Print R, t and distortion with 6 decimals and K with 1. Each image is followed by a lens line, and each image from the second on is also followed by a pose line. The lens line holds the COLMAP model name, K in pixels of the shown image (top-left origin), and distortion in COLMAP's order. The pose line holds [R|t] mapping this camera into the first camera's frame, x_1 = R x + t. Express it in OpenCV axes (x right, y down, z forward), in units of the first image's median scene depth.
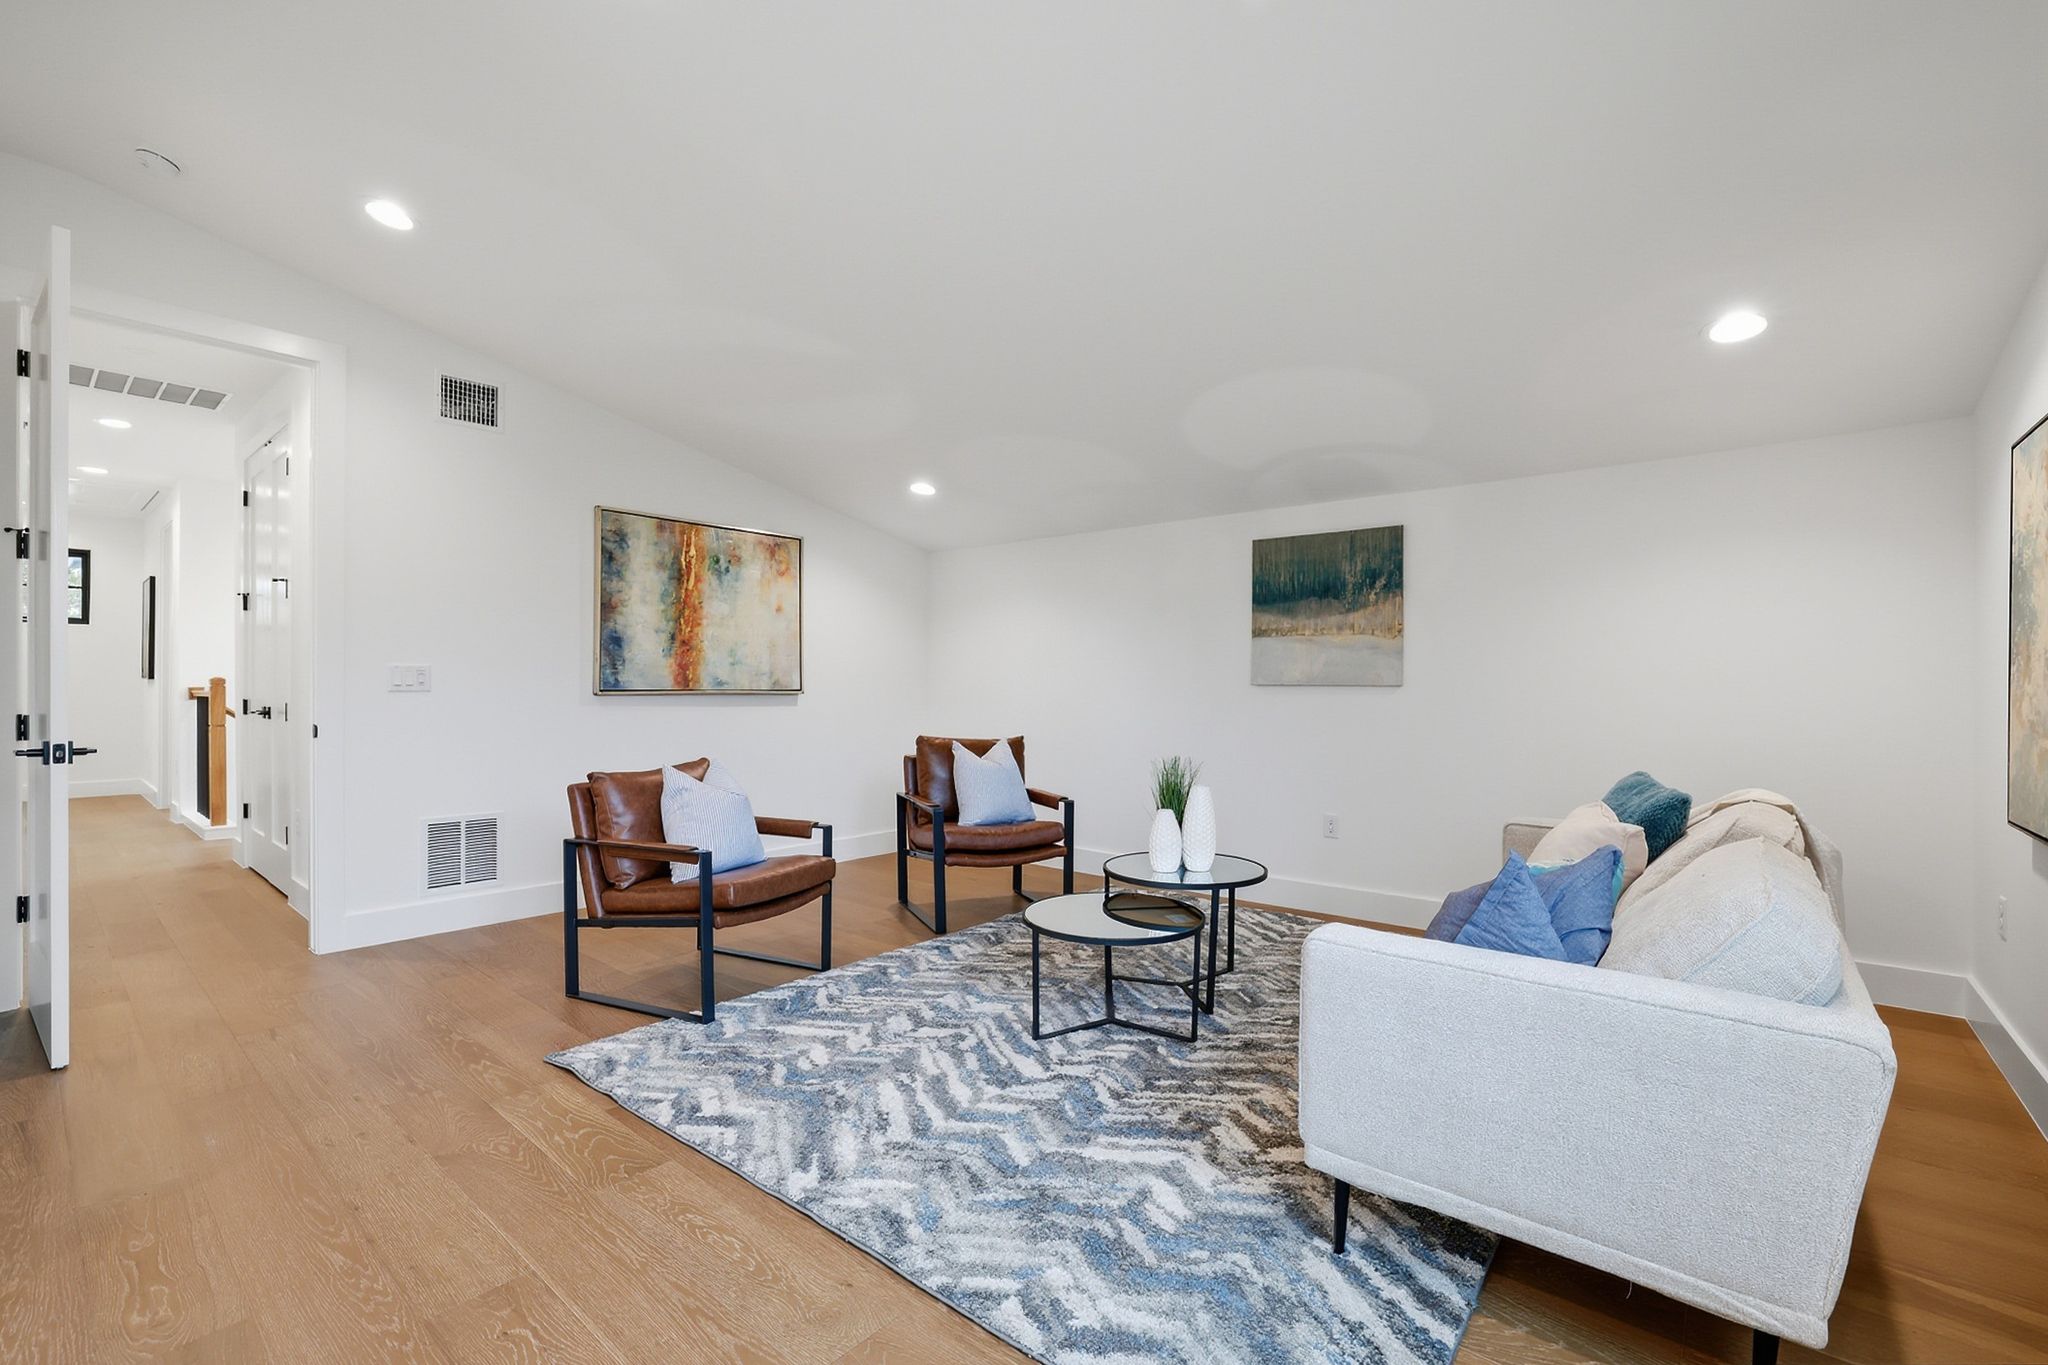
lens RADIAL K [[936.0, 0, 1035.3], [0, 936.0, 688.7], [0, 0, 1]] dist [-0.035834, 0.020815]
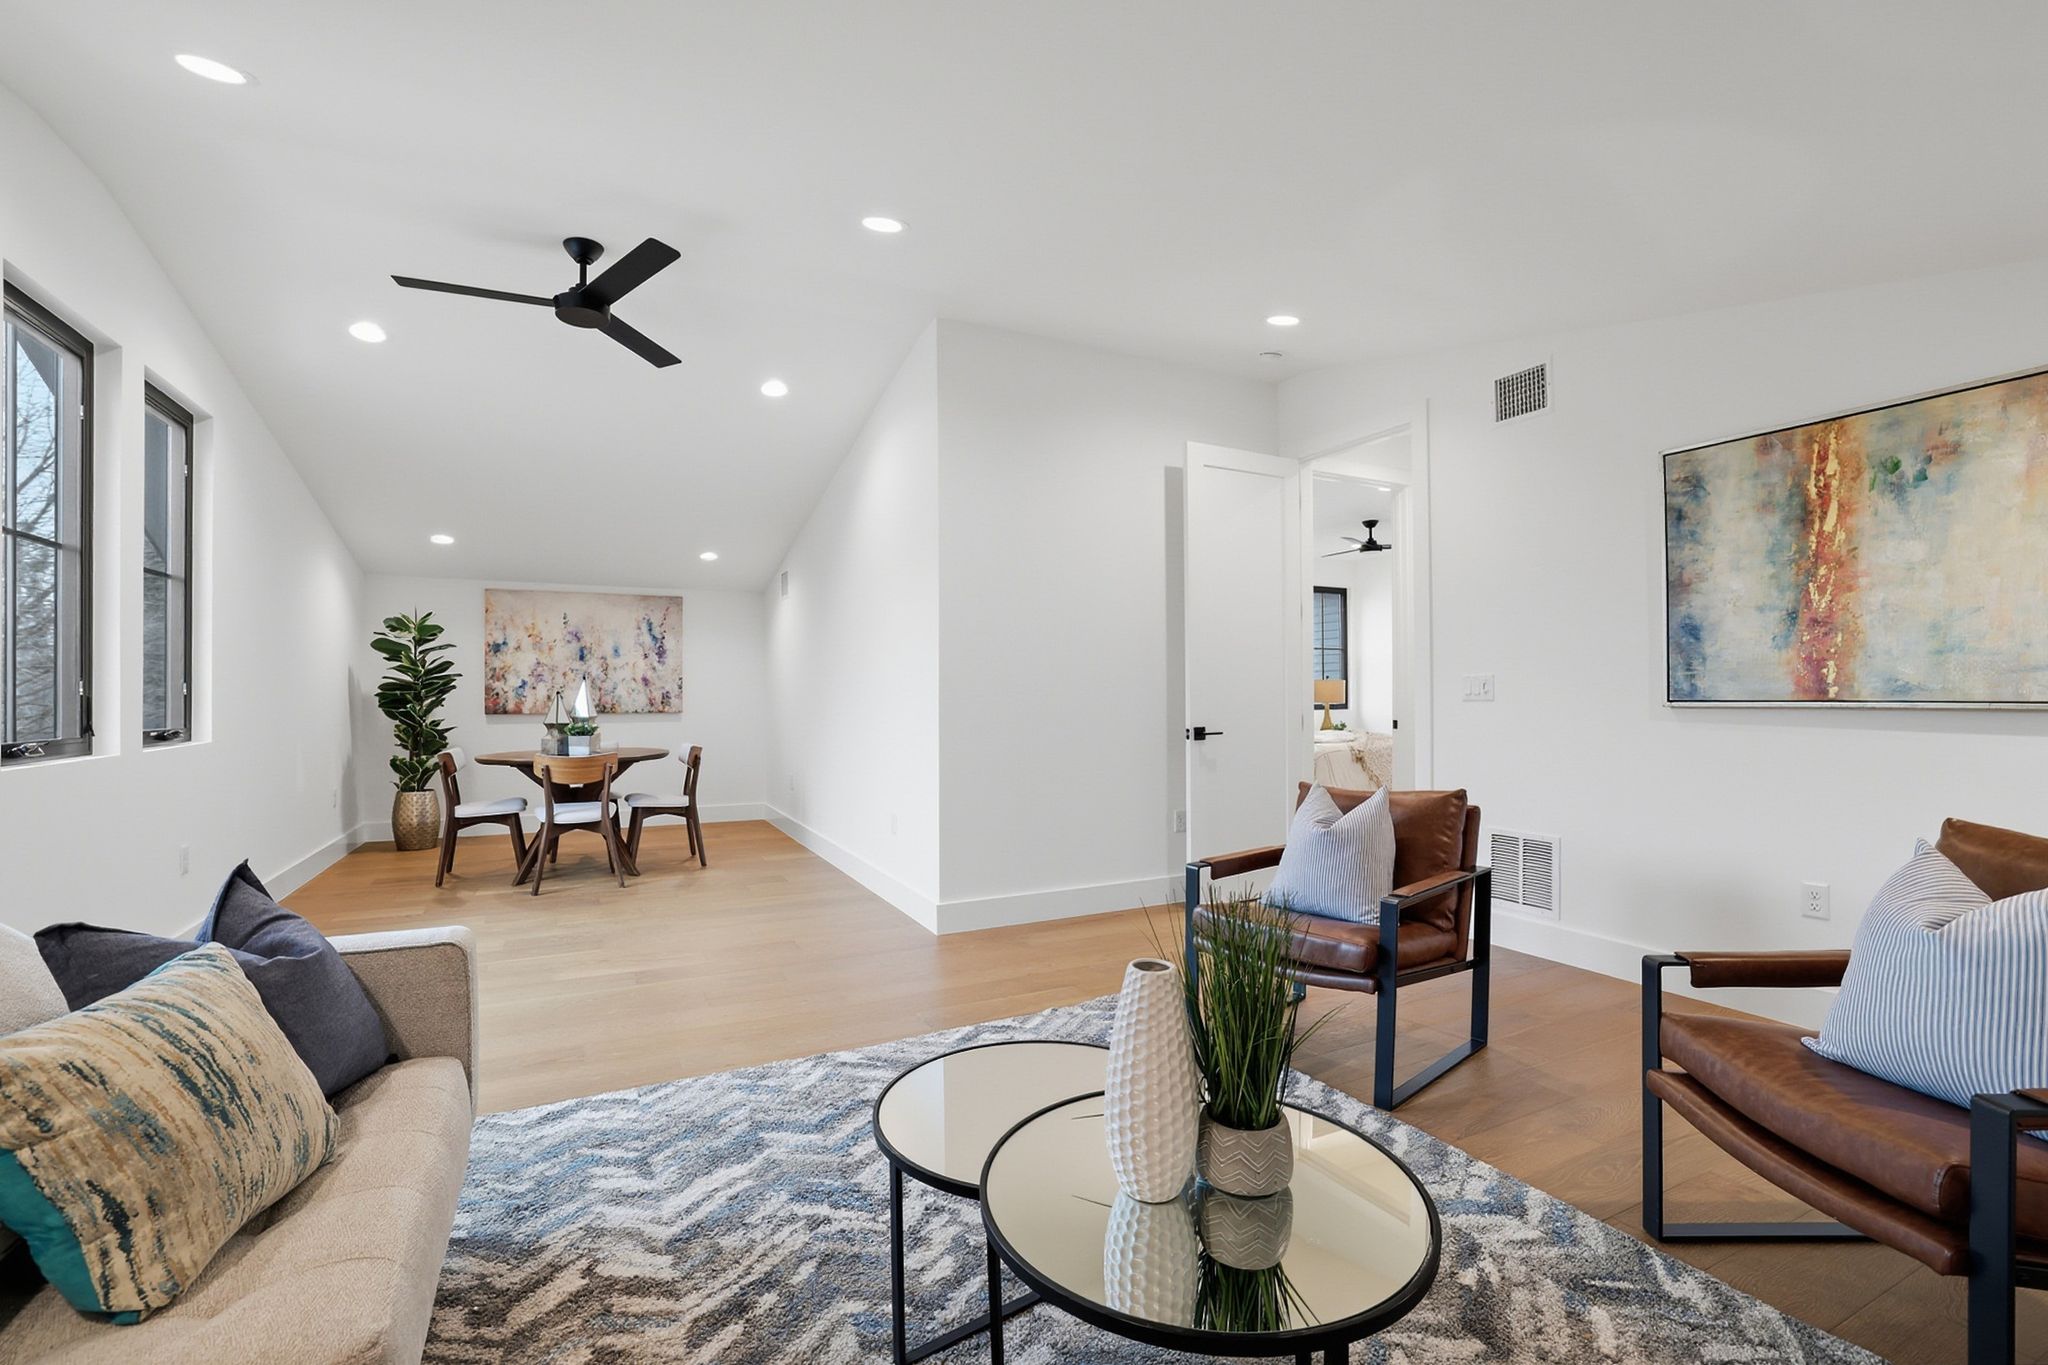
lens RADIAL K [[936.0, 0, 1035.3], [0, 936.0, 688.7], [0, 0, 1]] dist [-0.035834, 0.020815]
pose [[-0.434871, -0.005722, -0.900475, 0.394144], [0.000627, 0.999978, -0.006657, -0.002869], [0.900493, -0.003459, -0.434858, 0.833373]]
